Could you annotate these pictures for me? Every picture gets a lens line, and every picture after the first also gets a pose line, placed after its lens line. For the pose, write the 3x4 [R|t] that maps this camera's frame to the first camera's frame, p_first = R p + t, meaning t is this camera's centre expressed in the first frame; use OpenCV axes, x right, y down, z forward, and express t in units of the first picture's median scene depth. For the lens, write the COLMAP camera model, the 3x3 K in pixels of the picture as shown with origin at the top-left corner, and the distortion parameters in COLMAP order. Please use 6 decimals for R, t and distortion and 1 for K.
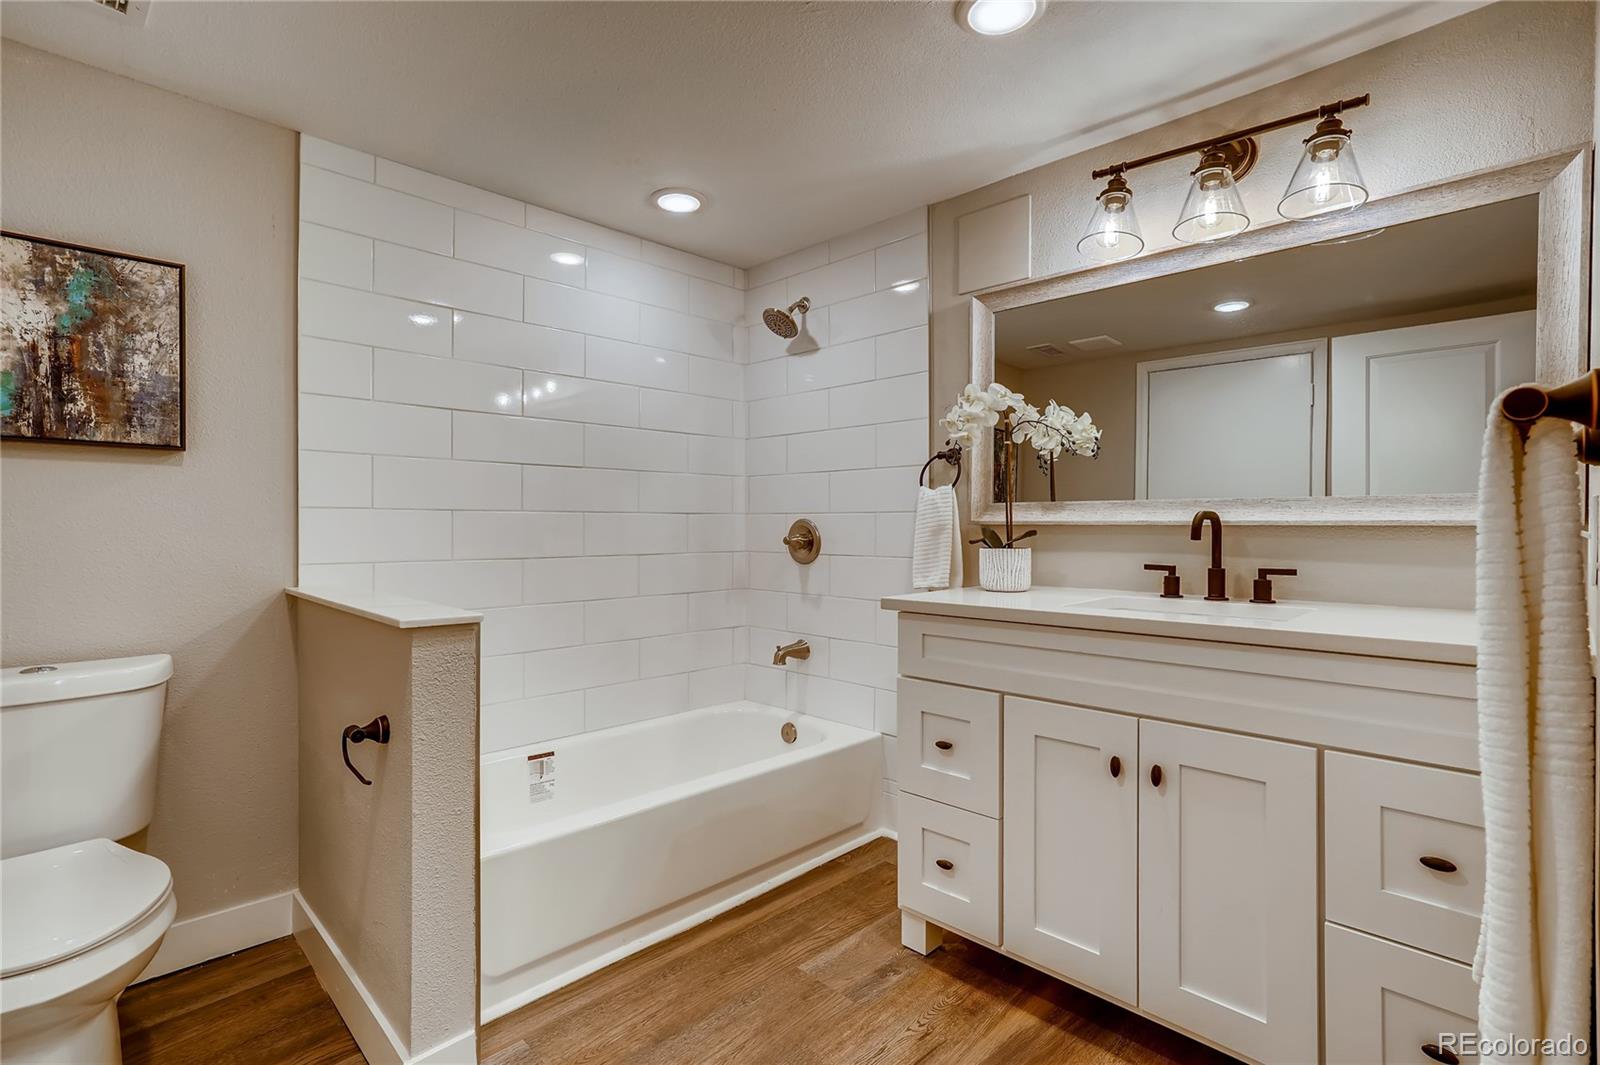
lens RADIAL K [[741.1, 0, 801.4], [0, 741.1, 519.6], [0, 0, 1]] dist [-0.004209, 0.000906]
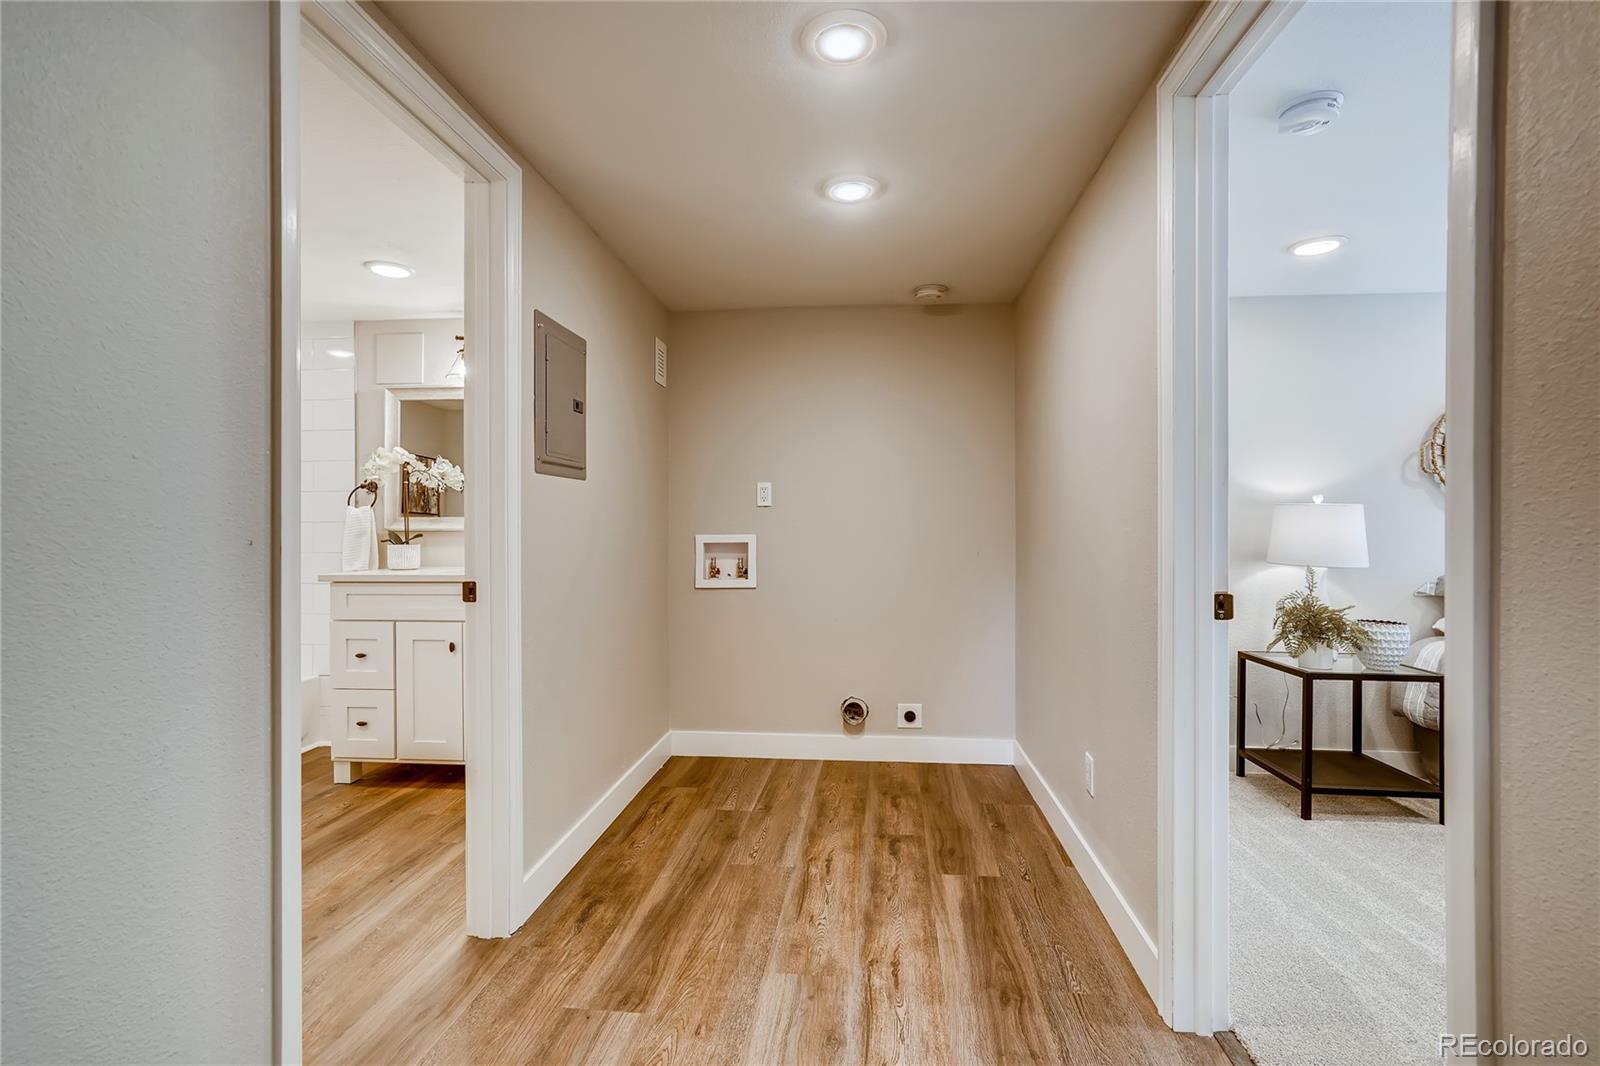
lens RADIAL K [[741.1, 0, 801.4], [0, 741.1, 520.1], [0, 0, 1]] dist [-0.004209, 0.000906]
pose [[0.772092, -0.002422, 0.635506, -0.101277], [0.000711, 0.999995, 0.002948, -0.021131], [-0.635511, -0.001824, 0.772090, -0.890369]]
